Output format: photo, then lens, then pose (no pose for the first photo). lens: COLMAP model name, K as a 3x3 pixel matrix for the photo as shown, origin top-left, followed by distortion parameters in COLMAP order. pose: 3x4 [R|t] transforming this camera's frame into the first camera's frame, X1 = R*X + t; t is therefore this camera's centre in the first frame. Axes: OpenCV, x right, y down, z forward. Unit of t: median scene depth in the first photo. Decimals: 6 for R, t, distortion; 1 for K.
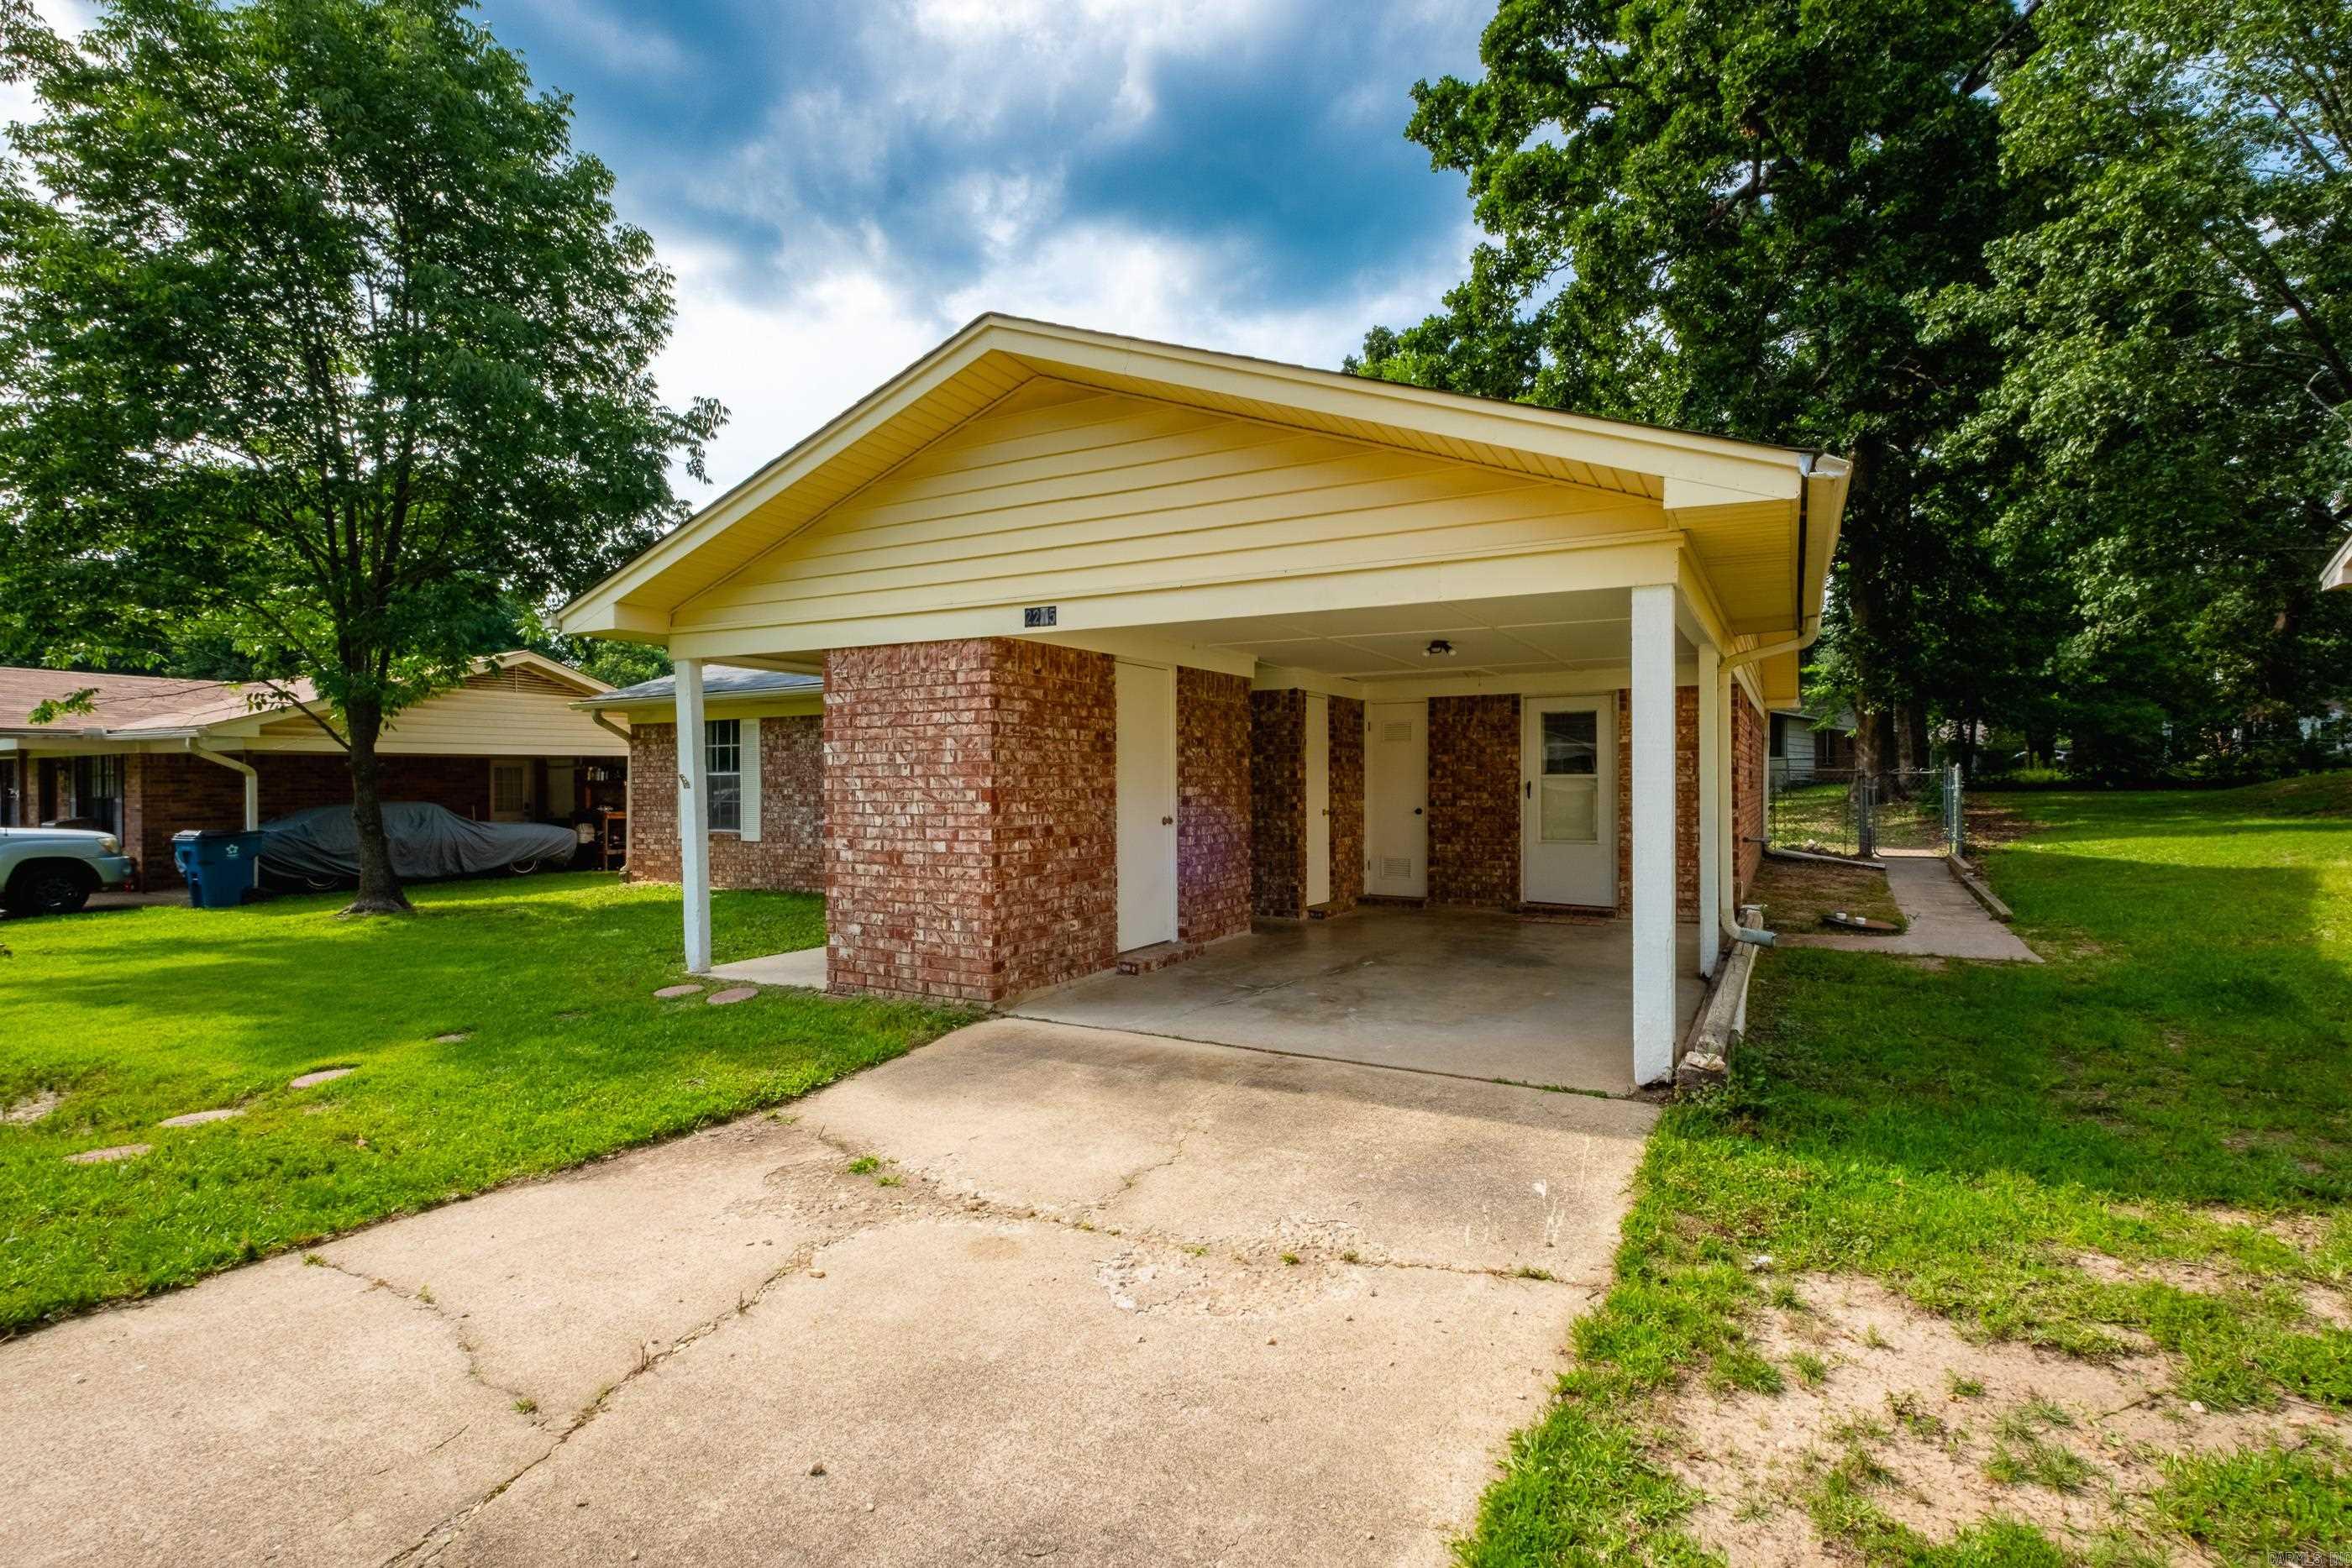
lens RADIAL K [[1088.0, 0, 1170.6], [0, 1088.0, 791.4], [0, 0, 1]] dist [0.000628, -0.000854]
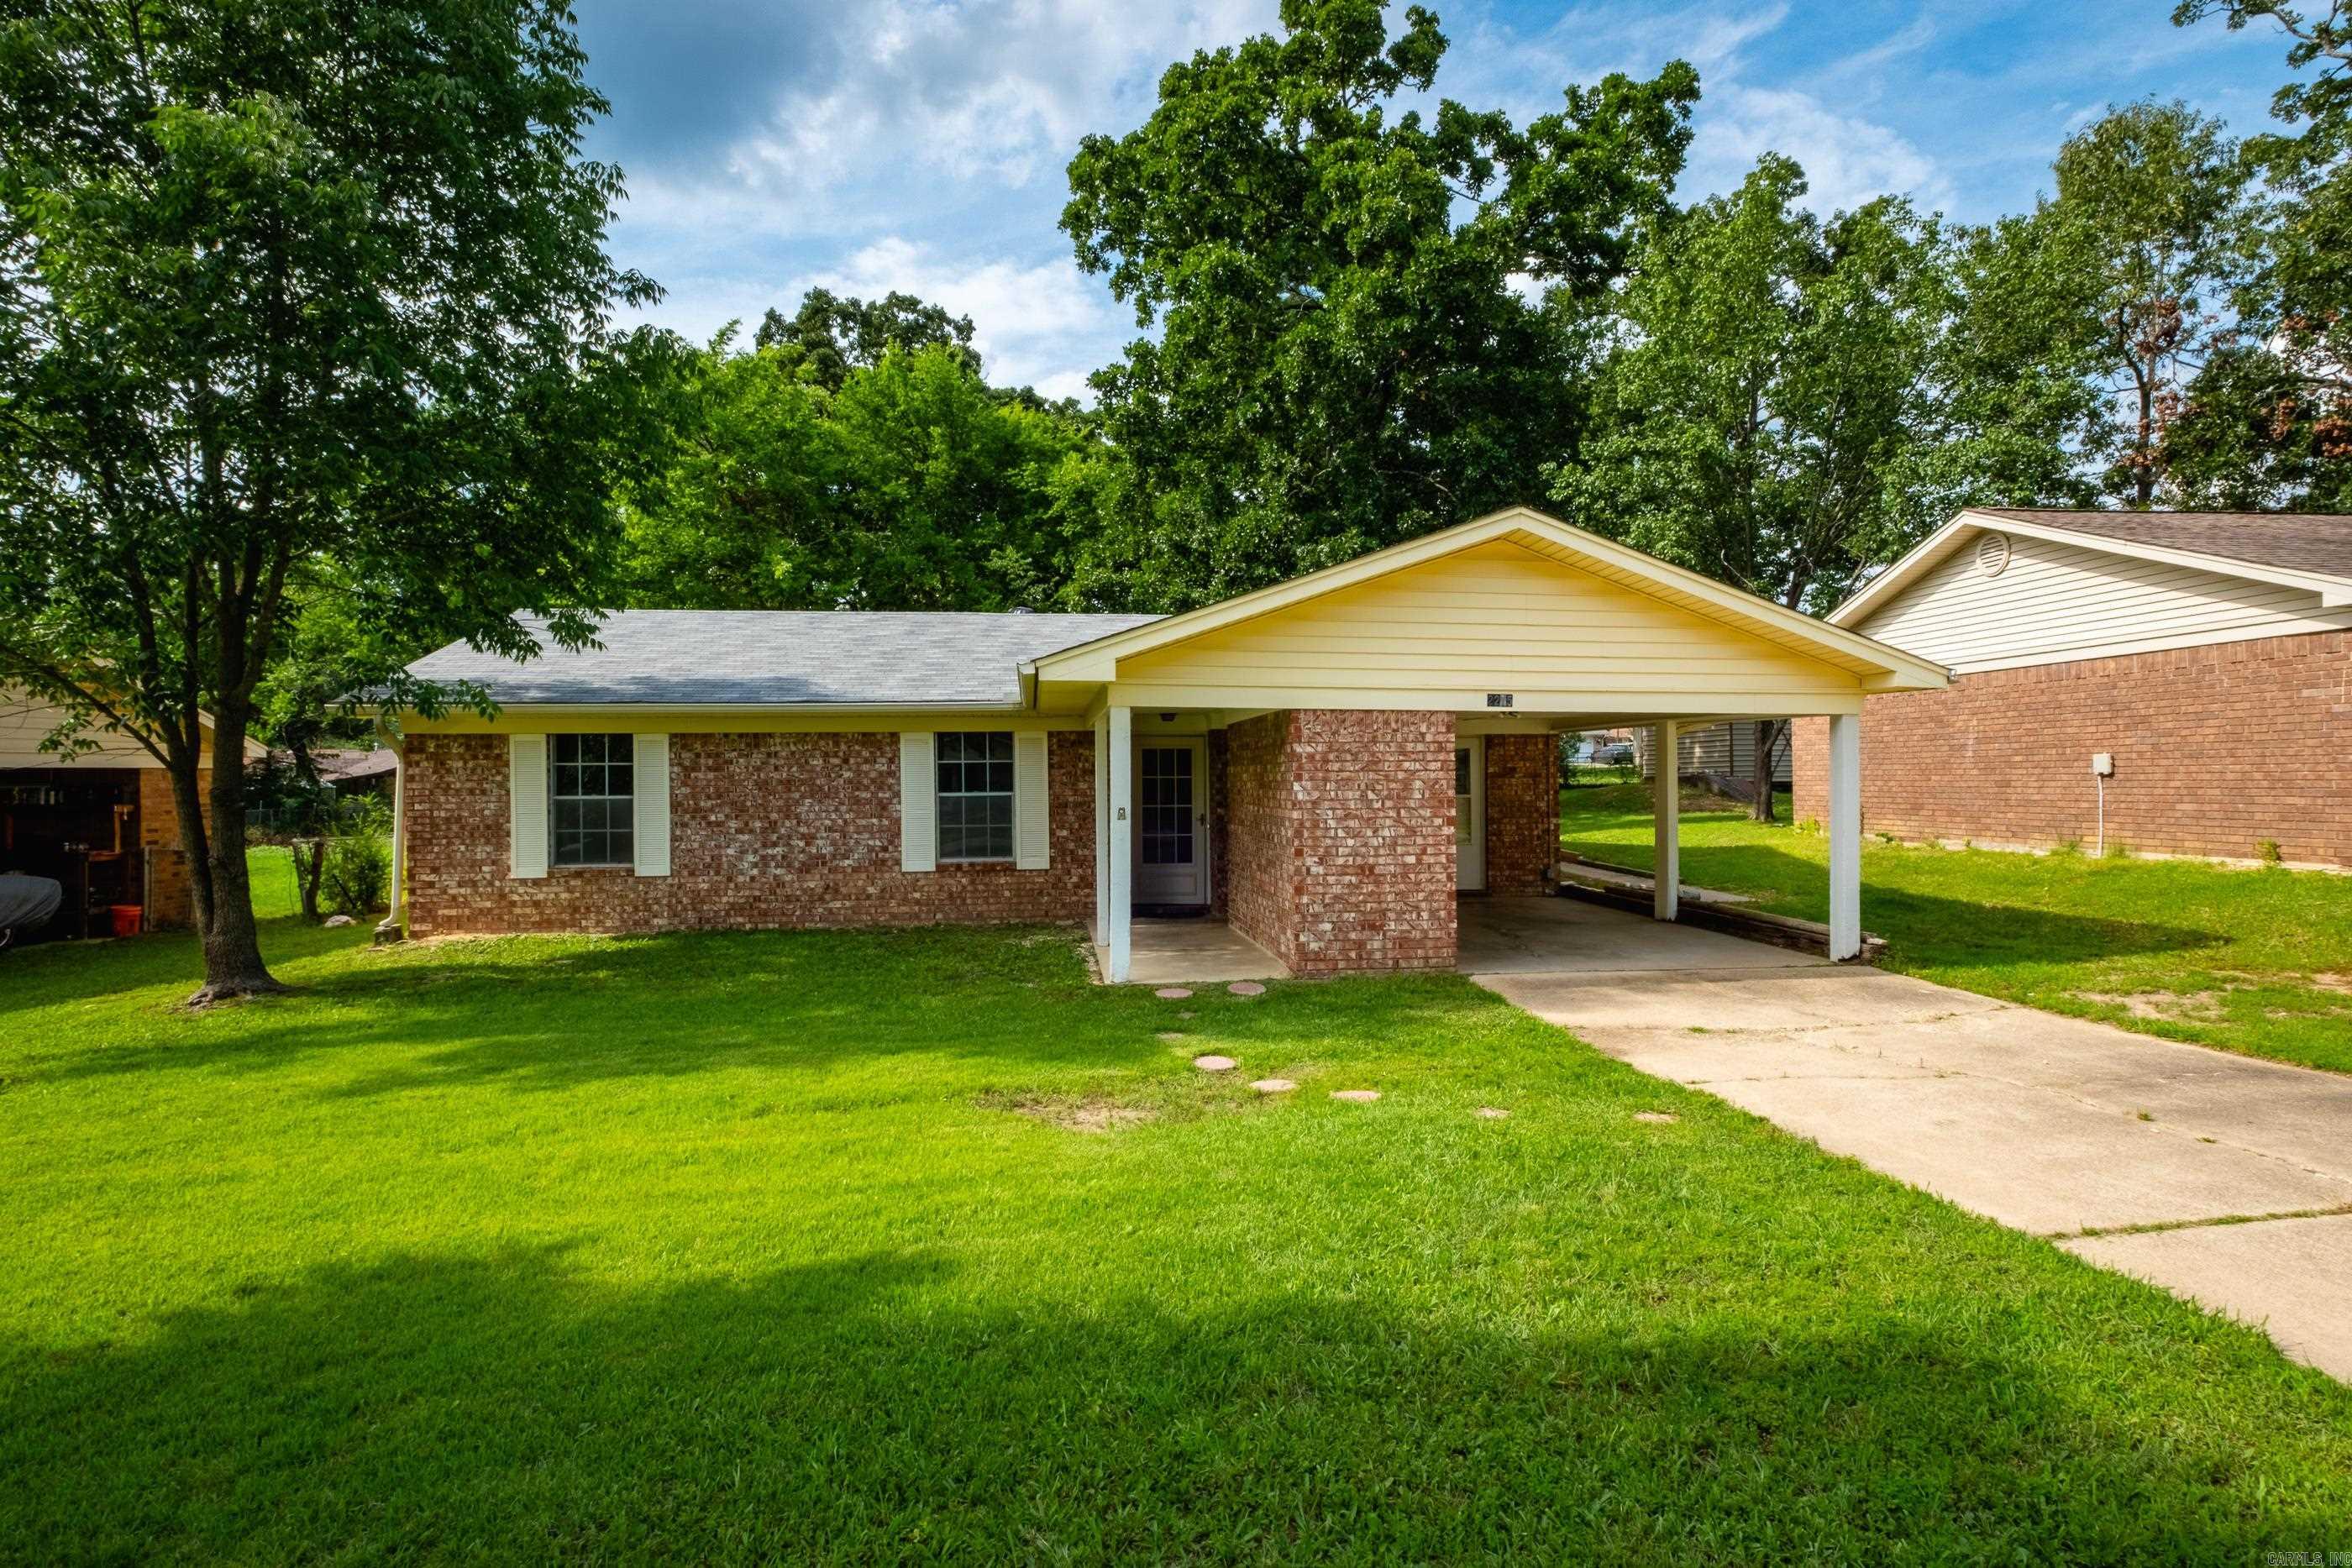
lens RADIAL K [[1265.3, 0, 1176.0], [0, 1265.3, 784.0], [0, 0, 1]] dist [0.003747, -0.001386]
pose [[0.797584, -0.003953, 0.603195, -1.348604], [0.008846, 0.999948, -0.005143, -0.037185], [-0.603143, 0.009437, 0.797577, -0.095019]]
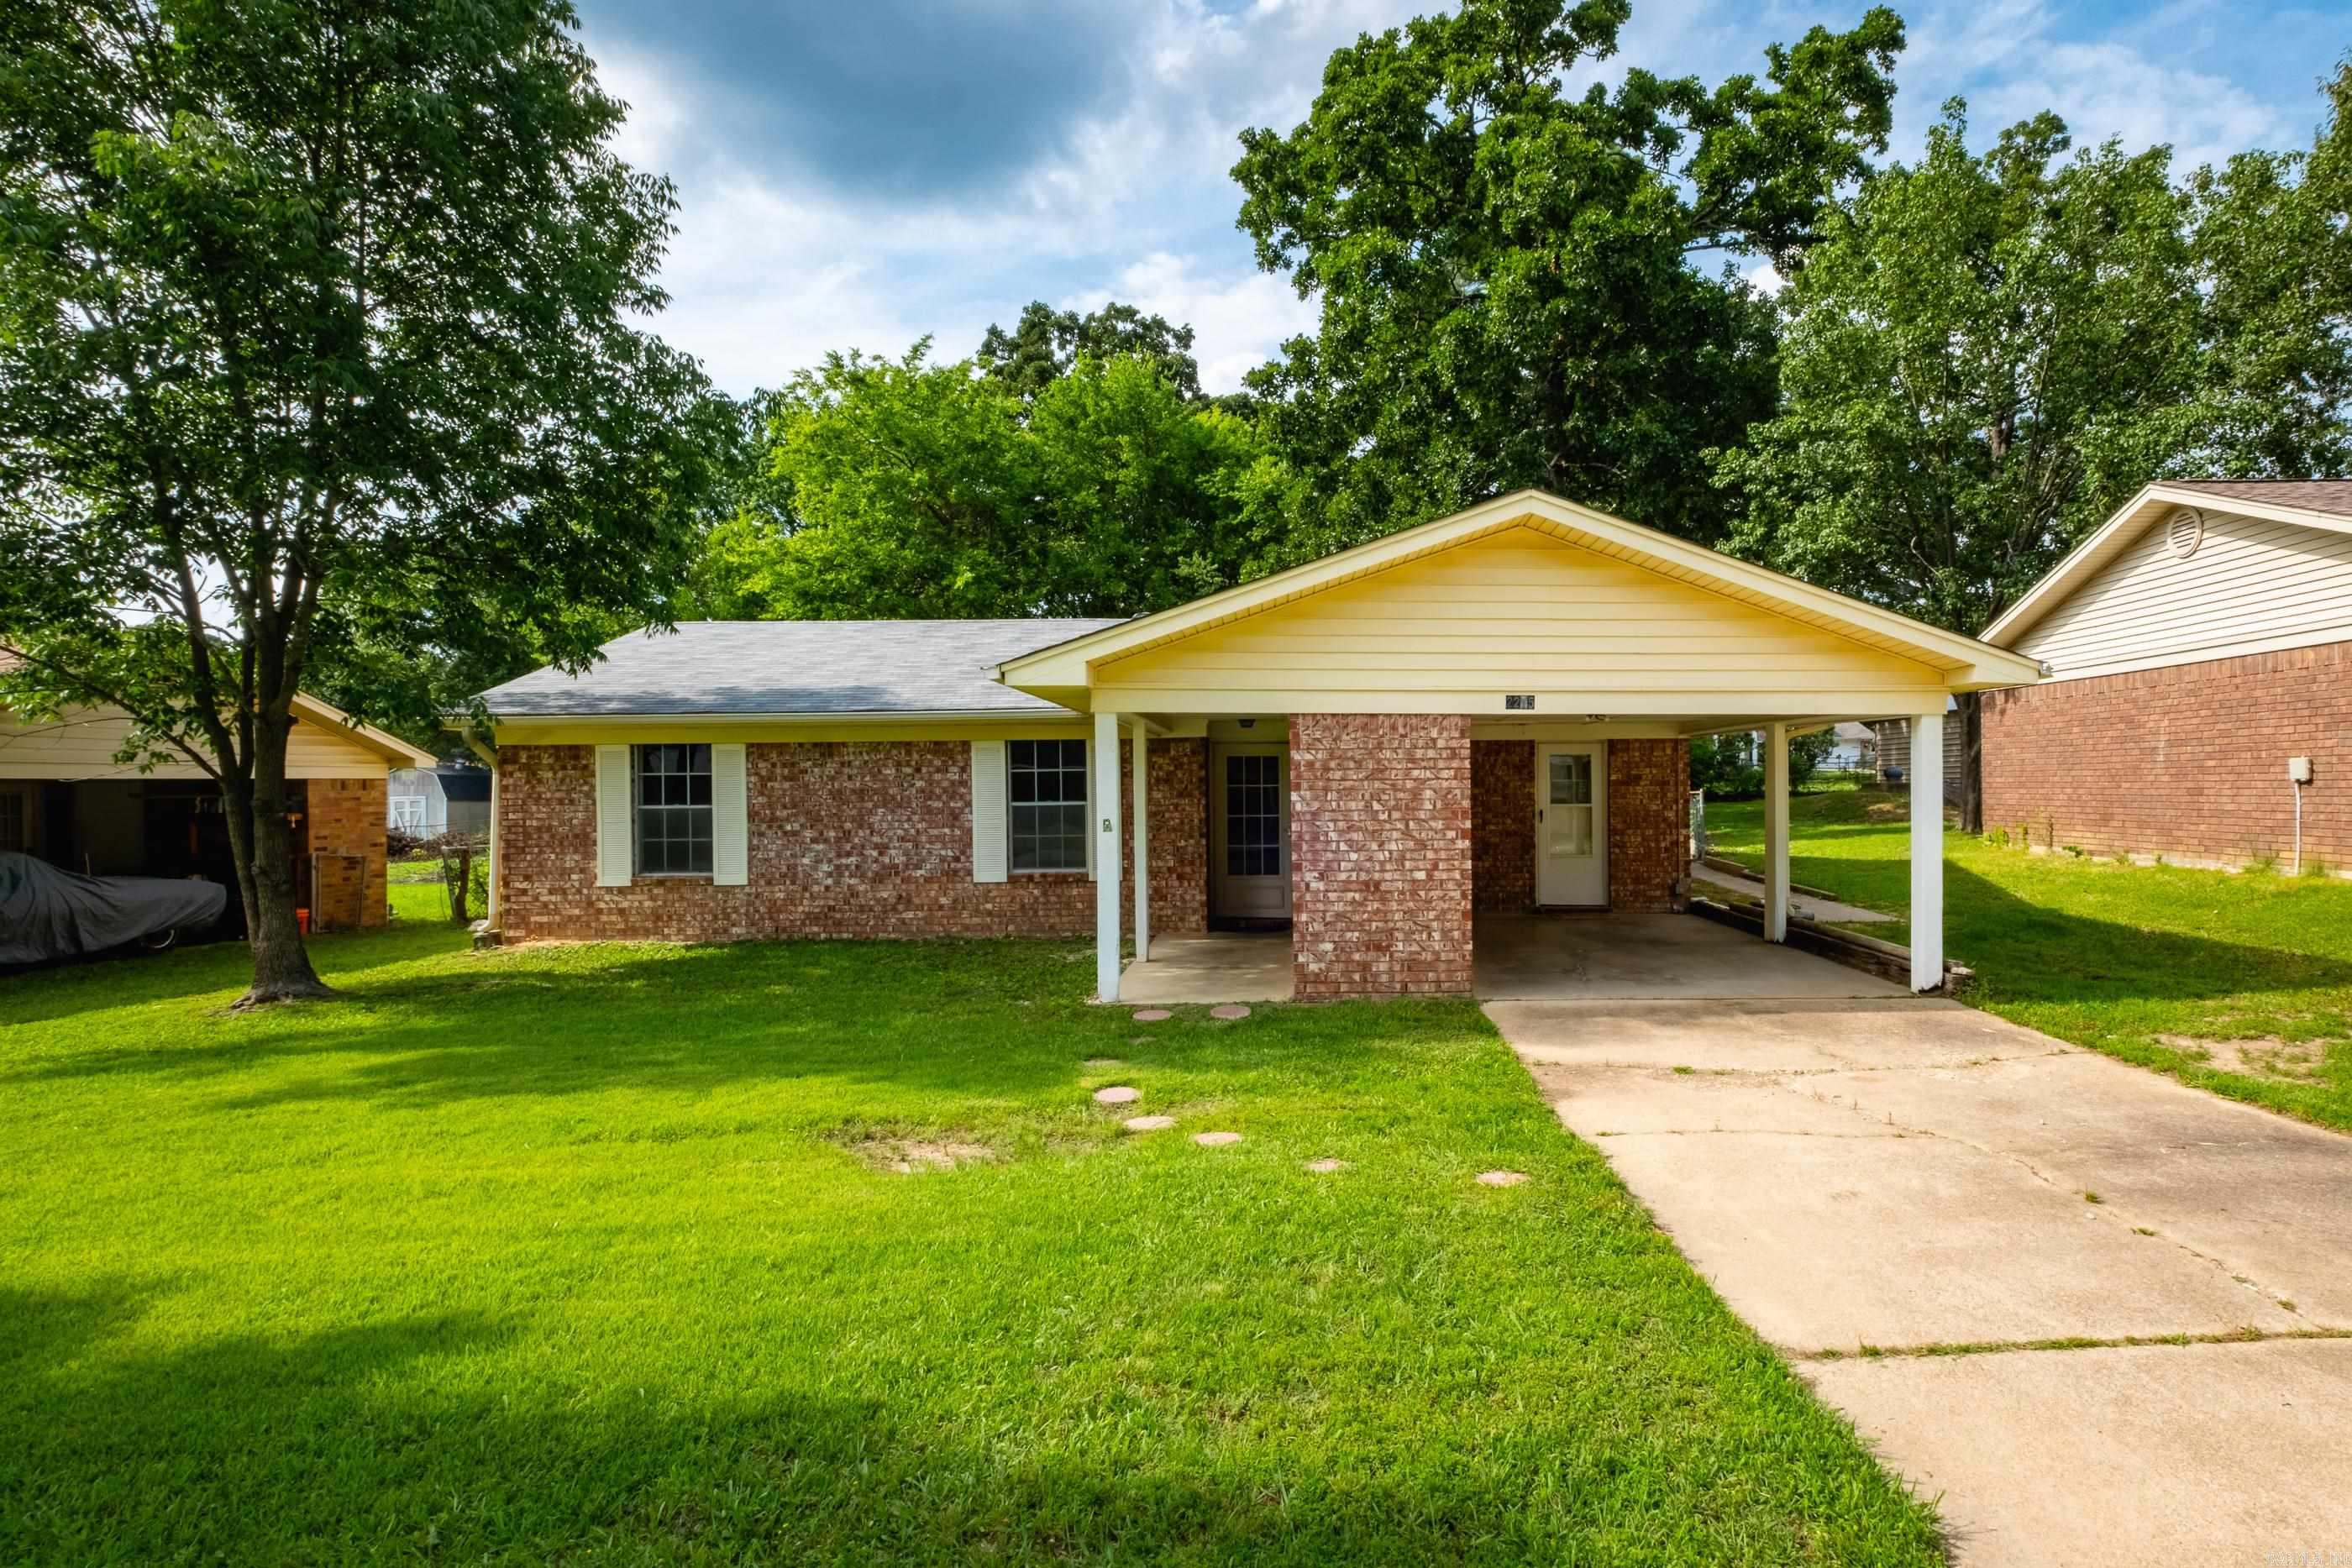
lens RADIAL K [[1264.0, 0, 1302.1], [0, 1264.0, 802.9], [0, 0, 1]] dist [0.004219, -0.001114]
pose [[0.862008, -0.009693, 0.506801, -1.030316], [0.009367, 0.999951, 0.003192, -0.038015], [-0.506807, 0.001996, 0.862057, -0.197027]]
